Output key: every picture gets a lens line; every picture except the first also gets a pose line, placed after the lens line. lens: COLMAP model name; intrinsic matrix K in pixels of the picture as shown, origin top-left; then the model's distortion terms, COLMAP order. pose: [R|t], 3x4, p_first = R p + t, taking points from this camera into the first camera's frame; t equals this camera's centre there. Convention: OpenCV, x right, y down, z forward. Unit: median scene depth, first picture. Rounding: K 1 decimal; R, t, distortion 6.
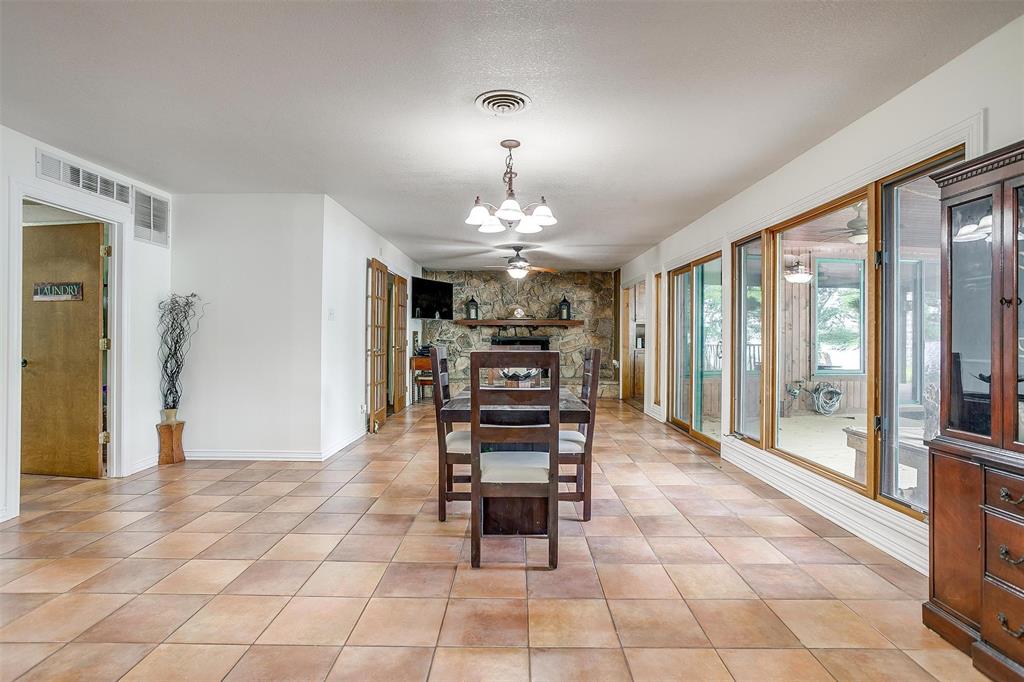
lens RADIAL K [[505.7, 0, 509.7], [0, 505.7, 332.9], [0, 0, 1]] dist [-0.046794, 0.027303]
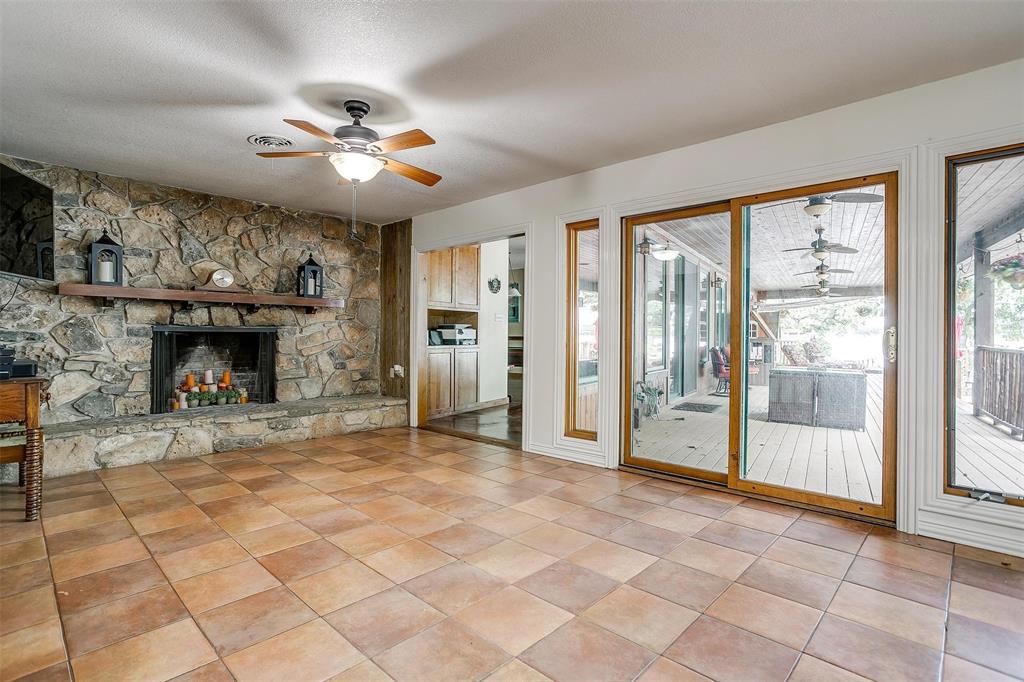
lens RADIAL K [[505.7, 0, 509.7], [0, 505.7, 332.9], [0, 0, 1]] dist [-0.046794, 0.027303]
pose [[0.689162, 0.003732, 0.724598, -0.141394], [-0.006254, 0.999980, 0.000798, 0.012120], [-0.724580, -0.005081, 0.689172, 0.452487]]
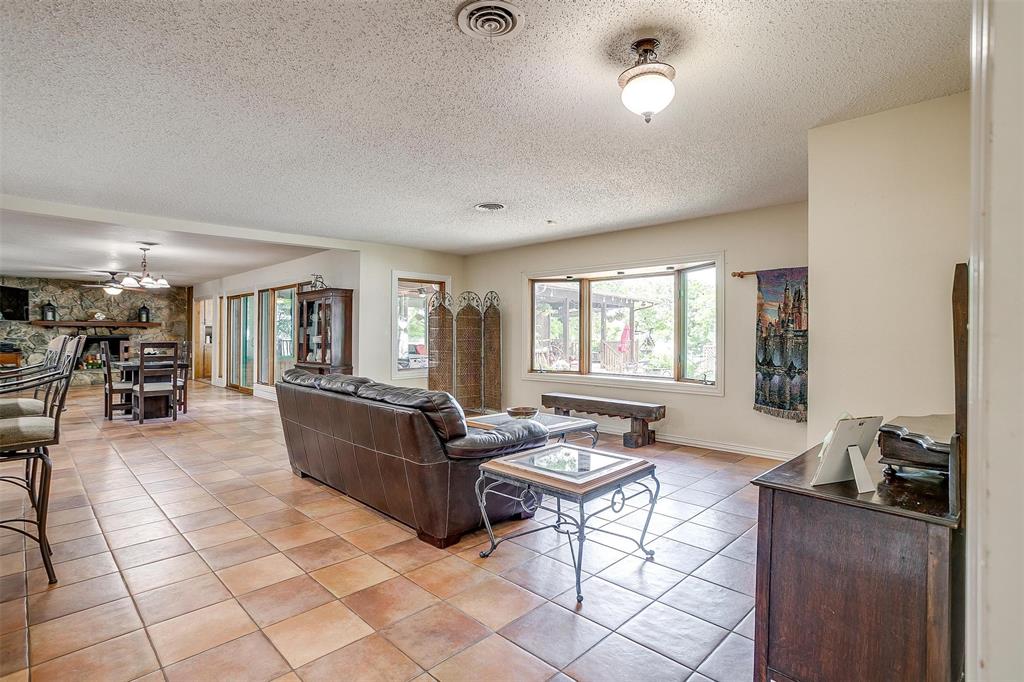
lens RADIAL K [[500.2, 0, 508.8], [0, 500.2, 333.8], [0, 0, 1]] dist [-0.058233, 0.026432]
pose [[0.695098, -0.000841, 0.718915, -0.139475], [-0.005551, 0.999963, 0.006536, -0.009693], [-0.718894, -0.008534, 0.695068, -0.536397]]
